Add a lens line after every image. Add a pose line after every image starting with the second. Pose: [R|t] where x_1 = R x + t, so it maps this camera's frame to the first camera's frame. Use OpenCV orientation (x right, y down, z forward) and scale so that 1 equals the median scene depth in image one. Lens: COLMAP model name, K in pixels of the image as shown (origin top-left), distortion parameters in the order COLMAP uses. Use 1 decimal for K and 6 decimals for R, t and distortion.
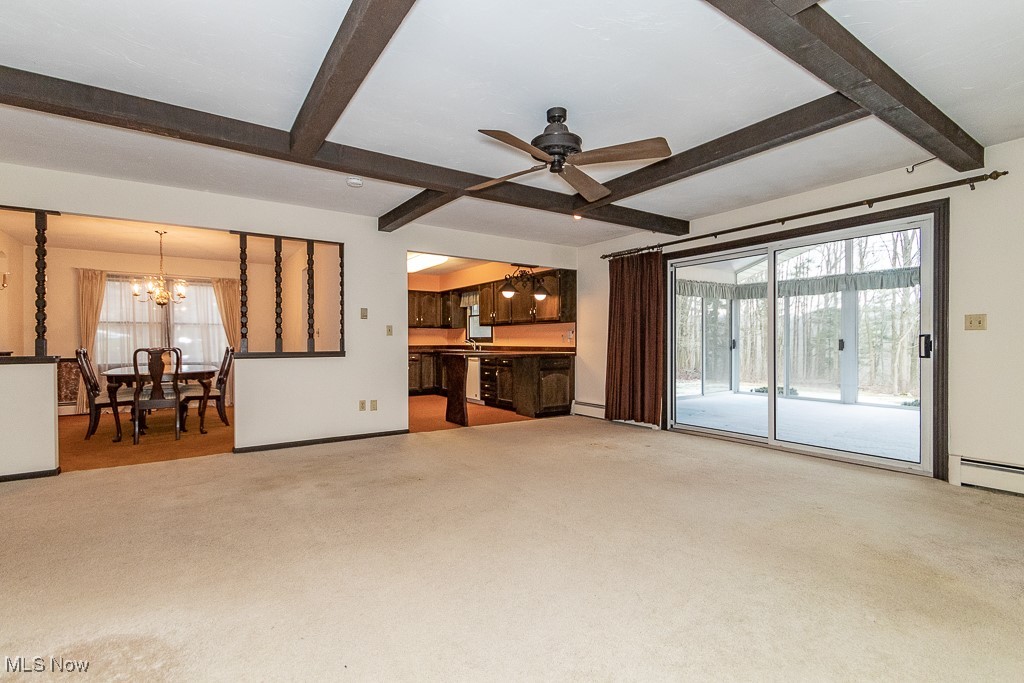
lens RADIAL K [[474.2, 0, 510.3], [0, 474.2, 349.1], [0, 0, 1]] dist [0.001345, -0.000189]
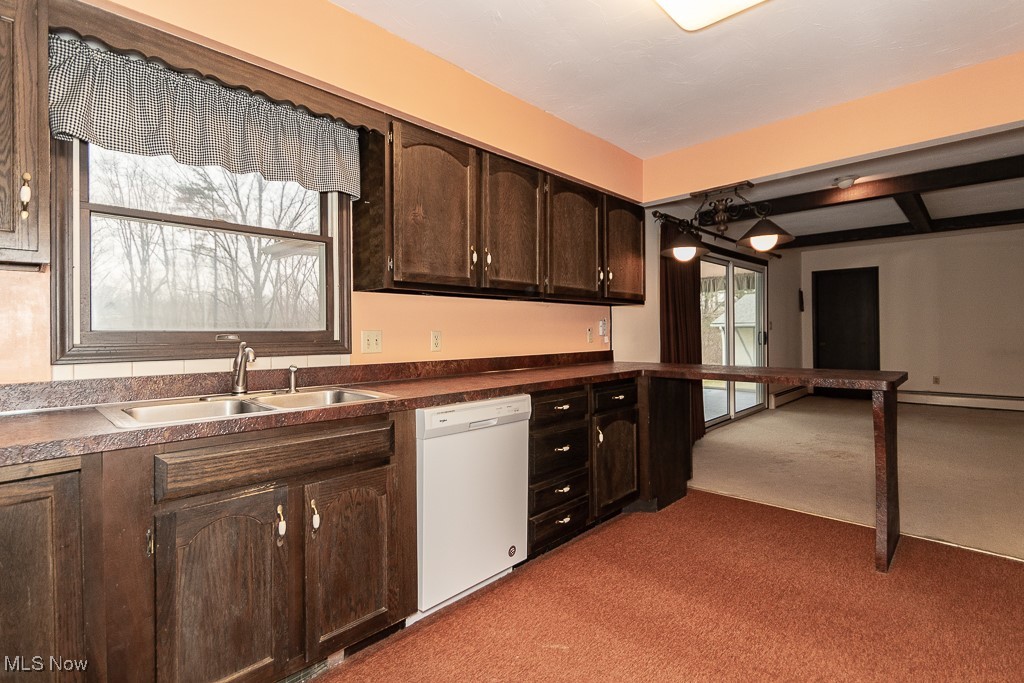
lens RADIAL K [[483.2, 0, 505.9], [0, 483.2, 329.4], [0, 0, 1]] dist [0.001941, -0.000336]
pose [[-0.198135, 0.007811, 0.980144, -0.298960], [0.023418, 0.999721, -0.003233, -0.022636], [-0.979895, 0.022312, -0.198263, 0.932721]]
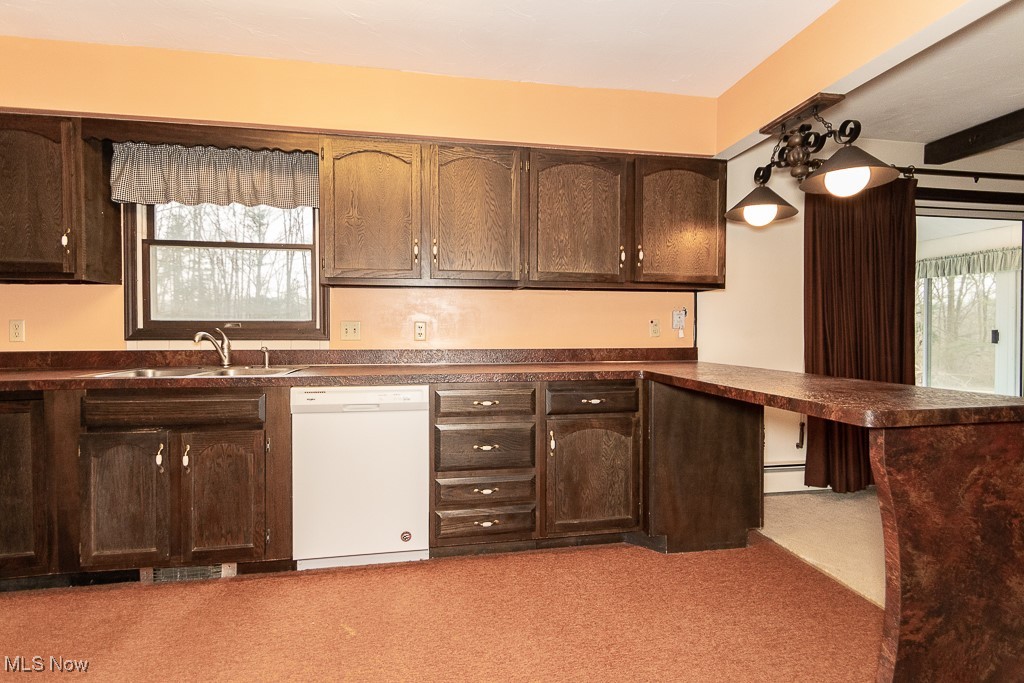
lens RADIAL K [[483.2, 0, 505.9], [0, 483.2, 329.4], [0, 0, 1]] dist [0.001941, -0.000336]
pose [[0.414370, -0.005726, 0.910090, -0.265118], [0.013990, 0.999902, -0.000079, -0.017680], [-0.910001, 0.012765, 0.414410, 0.736484]]
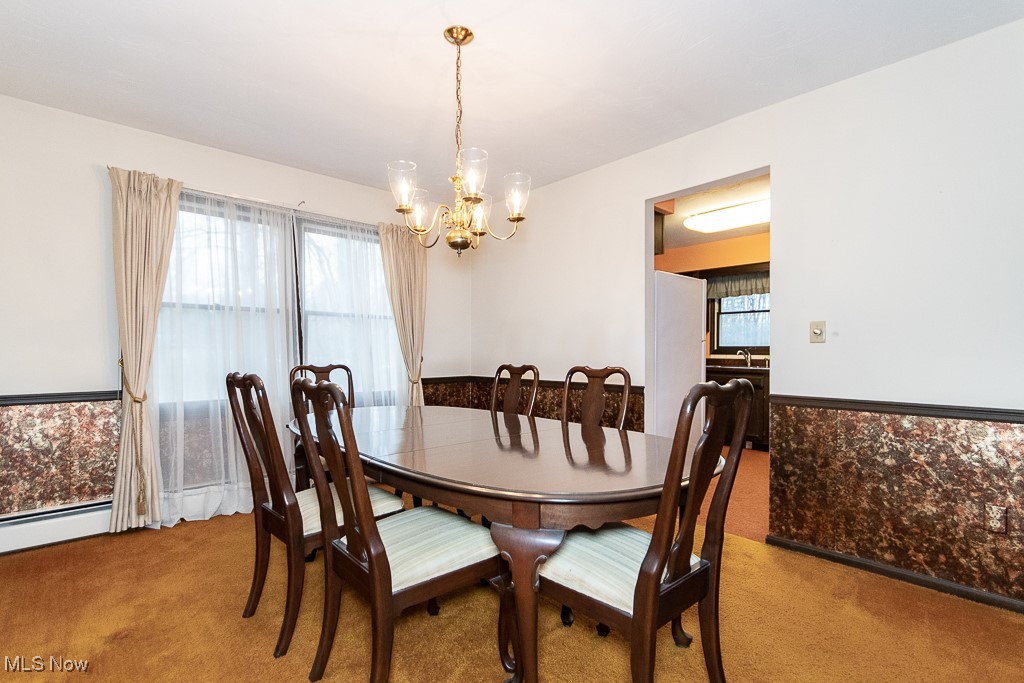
lens RADIAL K [[472.8, 0, 510.7], [0, 472.8, 361.8], [0, 0, 1]] dist [0.001619, 0.000059]
pose [[0.989017, 0.001345, 0.147795, -0.486357], [-0.002159, 0.999983, 0.005353, -0.006974], [-0.147785, -0.005613, 0.989004, 0.422162]]
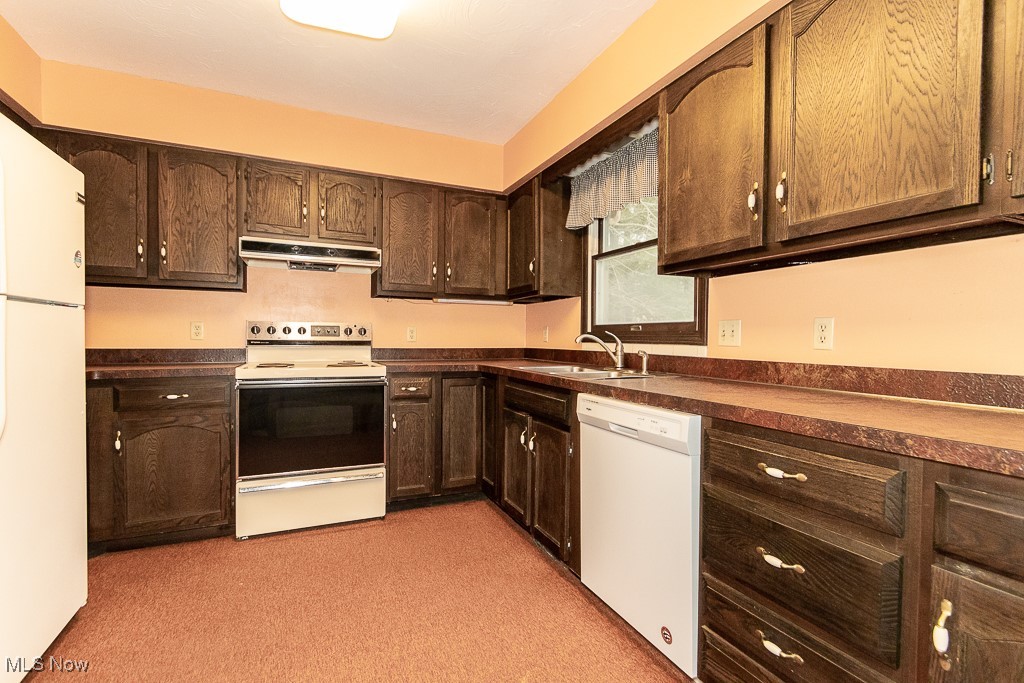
lens RADIAL K [[474.2, 0, 510.3], [0, 474.2, 349.1], [0, 0, 1]] dist [0.001345, -0.000189]
pose [[0.984511, 0.014015, -0.174760, -0.089925], [-0.012657, 0.999880, 0.008886, -0.011688], [0.174863, -0.006537, 0.984571, 0.716999]]
